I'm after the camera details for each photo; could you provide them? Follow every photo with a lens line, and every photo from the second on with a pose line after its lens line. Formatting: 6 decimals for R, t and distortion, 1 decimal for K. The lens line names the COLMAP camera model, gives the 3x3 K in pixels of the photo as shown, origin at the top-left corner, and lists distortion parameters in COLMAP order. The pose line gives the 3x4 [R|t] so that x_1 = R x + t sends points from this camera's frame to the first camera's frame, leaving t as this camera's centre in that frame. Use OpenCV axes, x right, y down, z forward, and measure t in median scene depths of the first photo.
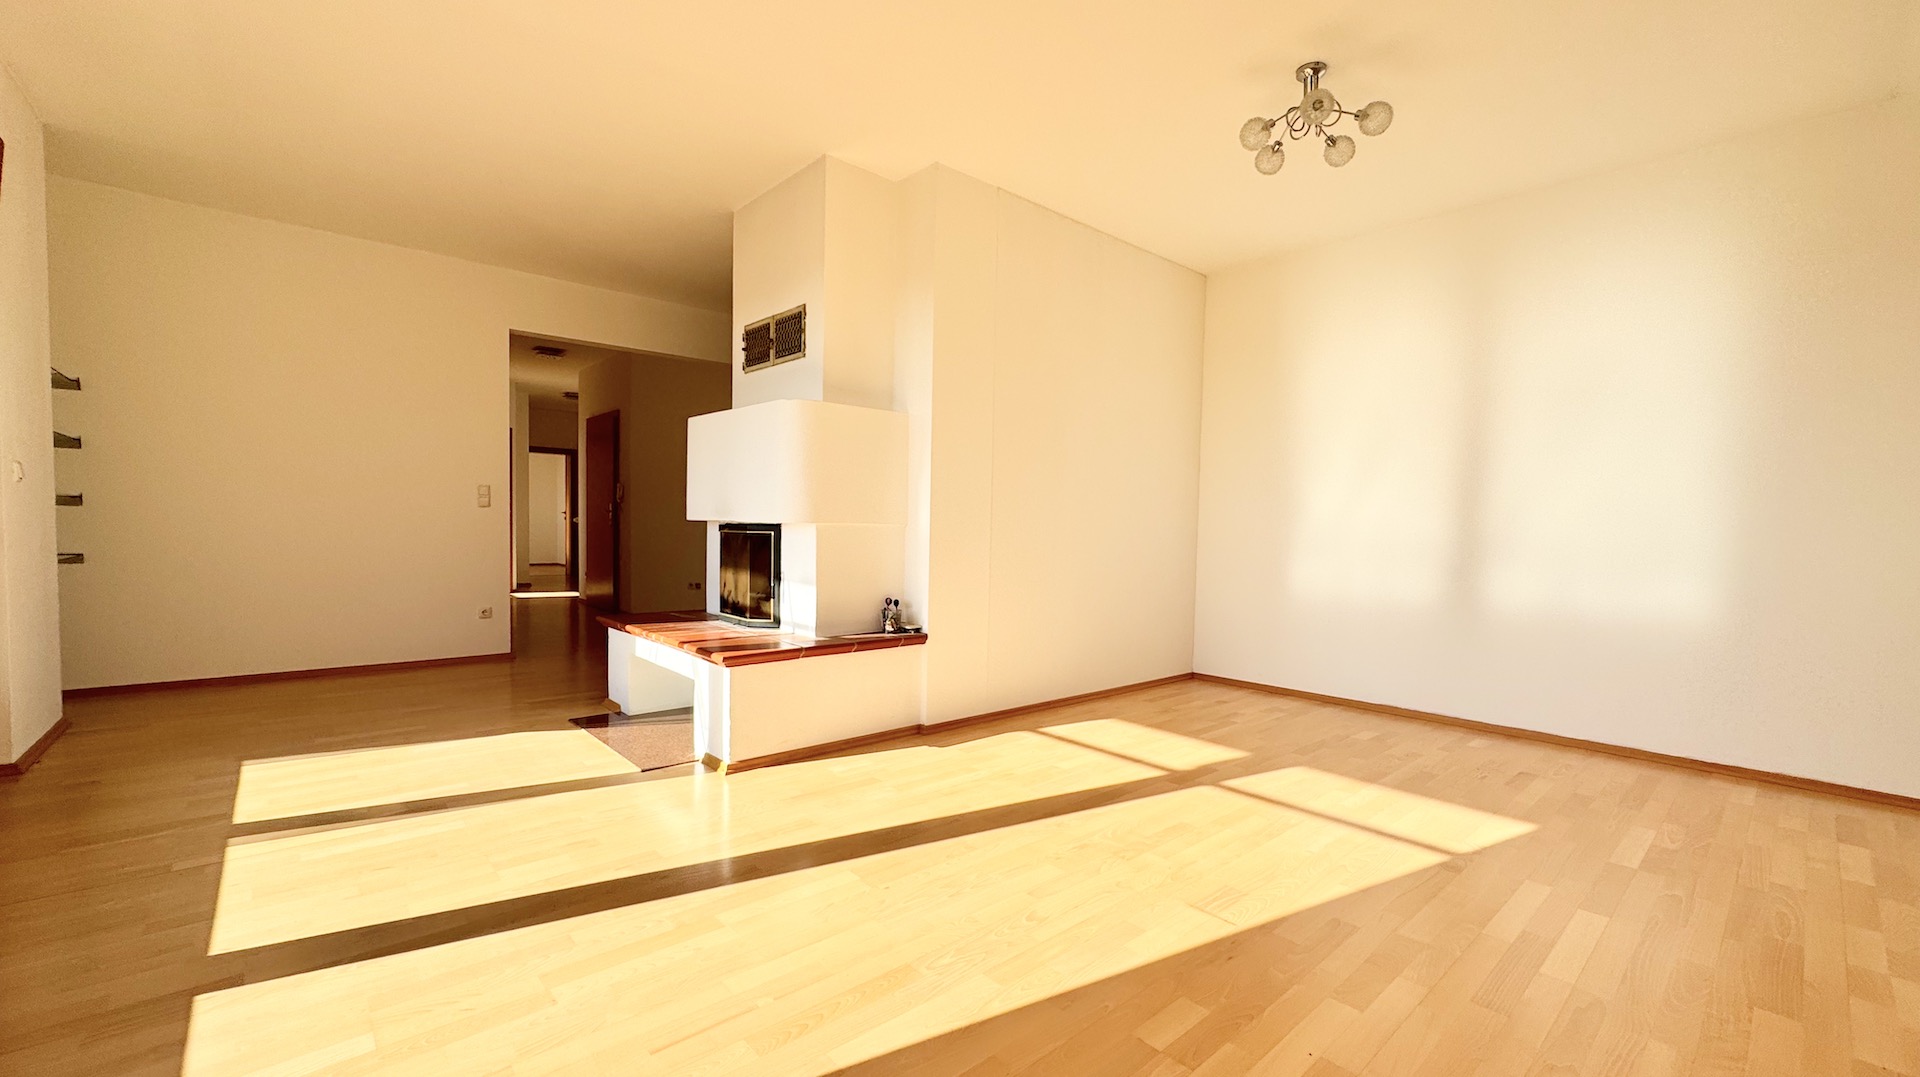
lens RADIAL K [[771.8, 0, 960.7], [0, 771.8, 545.0], [0, 0, 1]] dist [-0.000320, -0.000122]
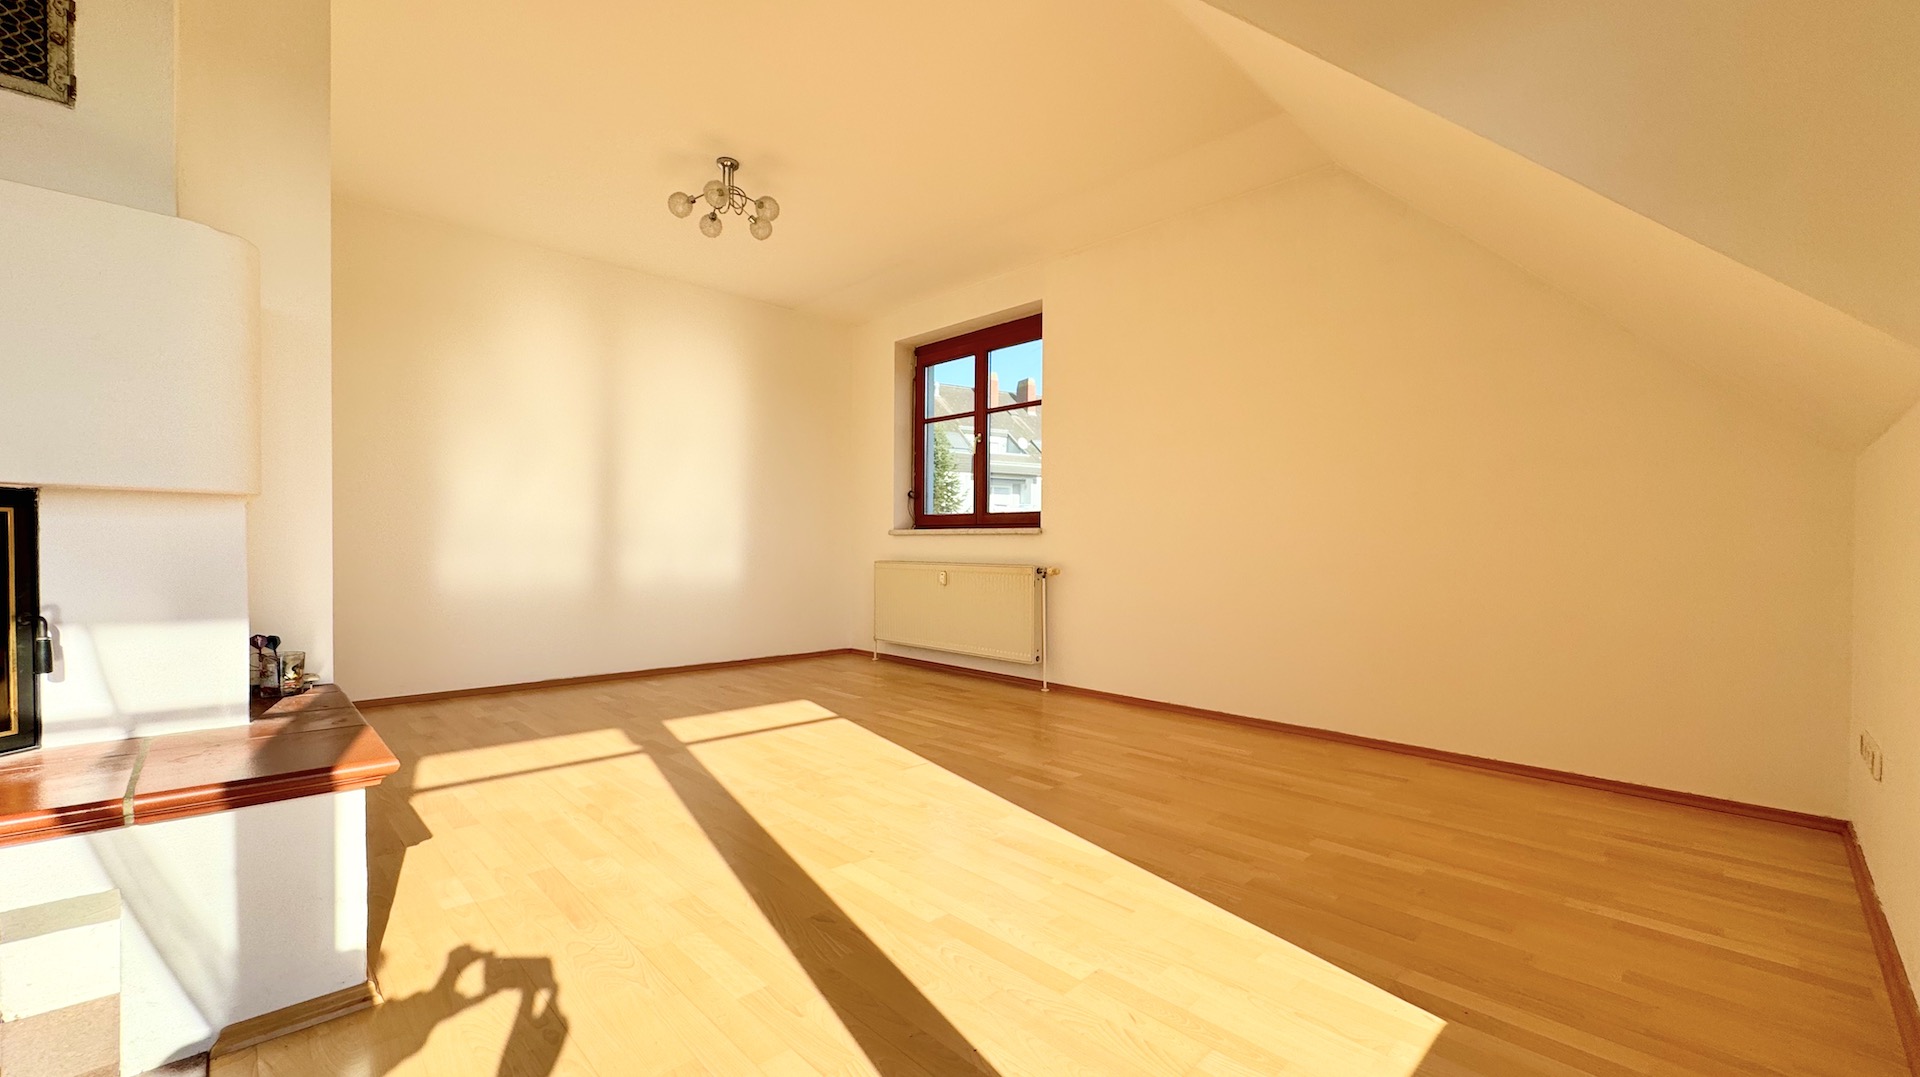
lens RADIAL K [[769.3, 0, 960.0], [0, 769.3, 538.5], [0, 0, 1]] dist [-0.000671, 0.000009]
pose [[-0.044298, -0.011427, 0.998953, -0.678142], [0.020790, 0.999707, 0.012357, 0.003927], [-0.998802, 0.021316, -0.044048, 0.541719]]
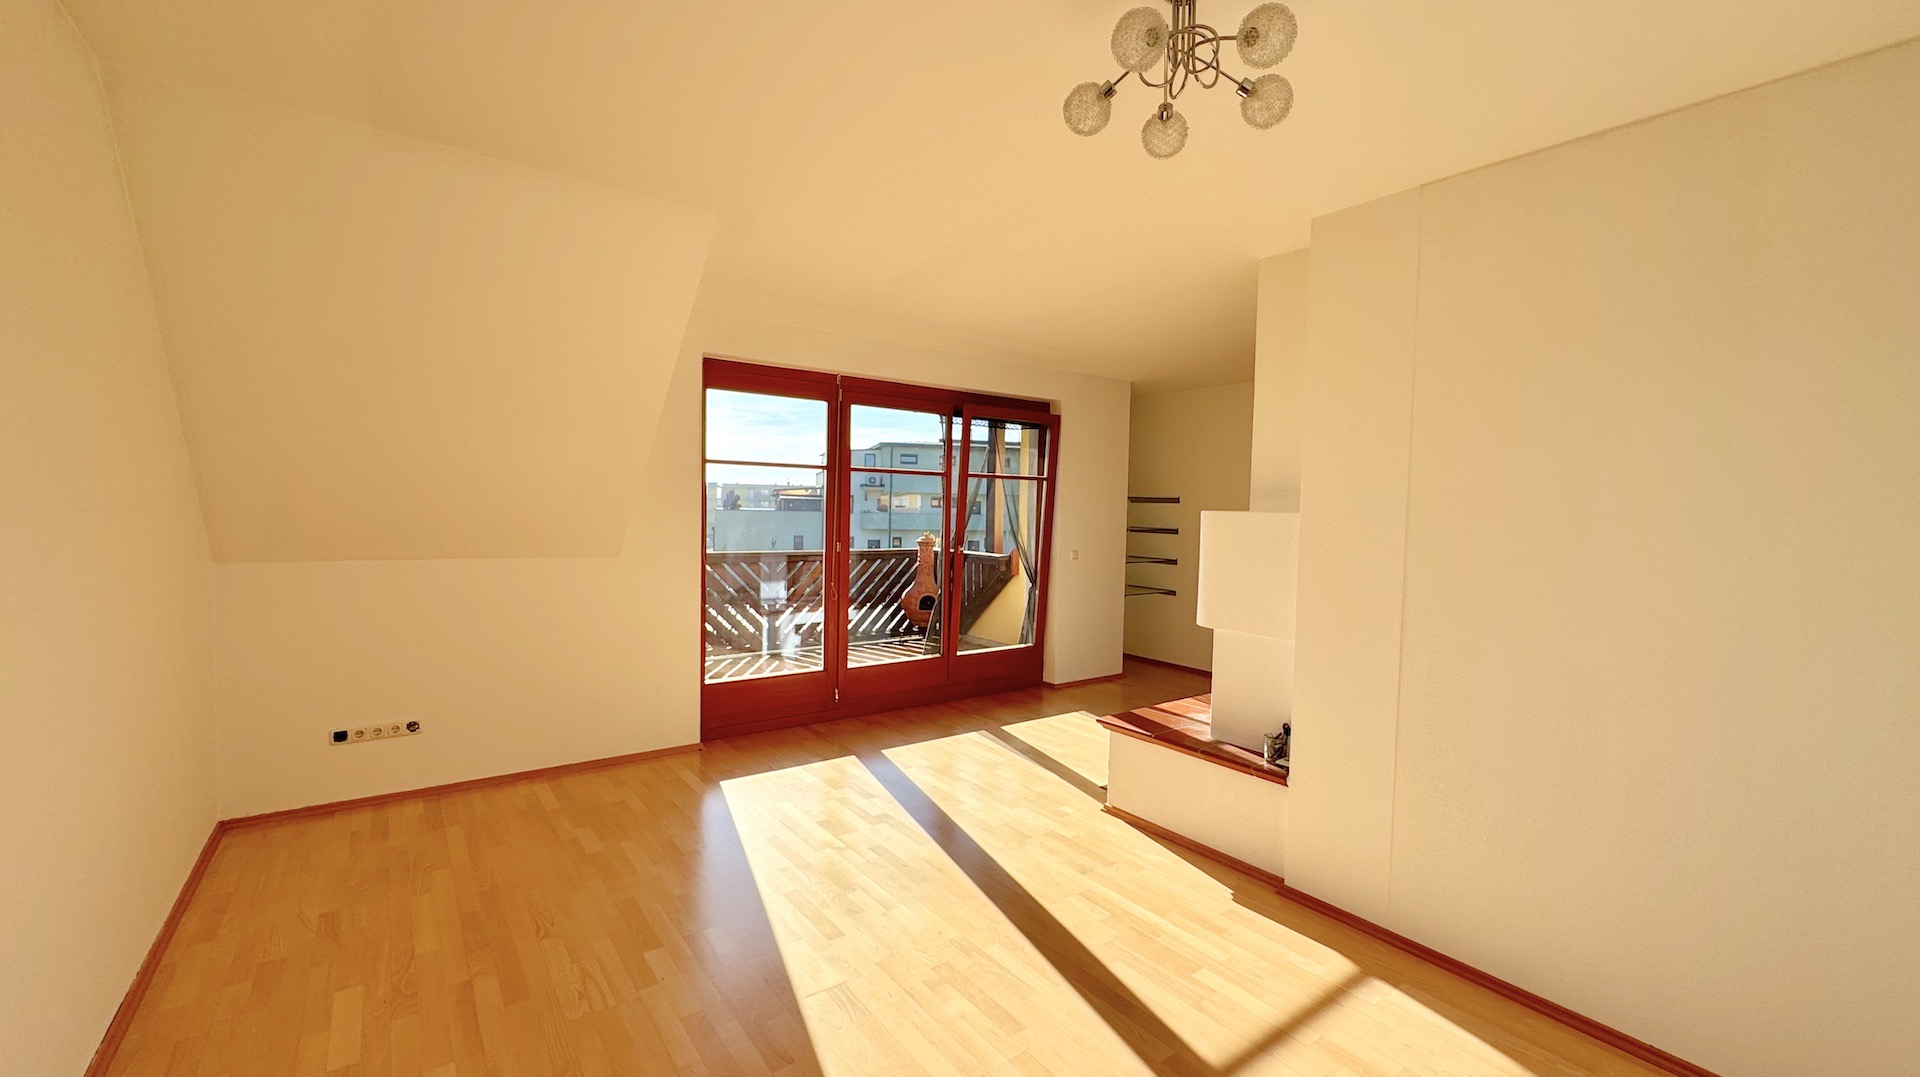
lens RADIAL K [[769.3, 0, 960.0], [0, 769.3, 538.5], [0, 0, 1]] dist [-0.000671, 0.000009]
pose [[-0.082628, 0.020810, -0.996363, 0.832734], [-0.056492, 0.998077, 0.025531, -0.149127], [0.994978, 0.058396, -0.081293, 0.706377]]
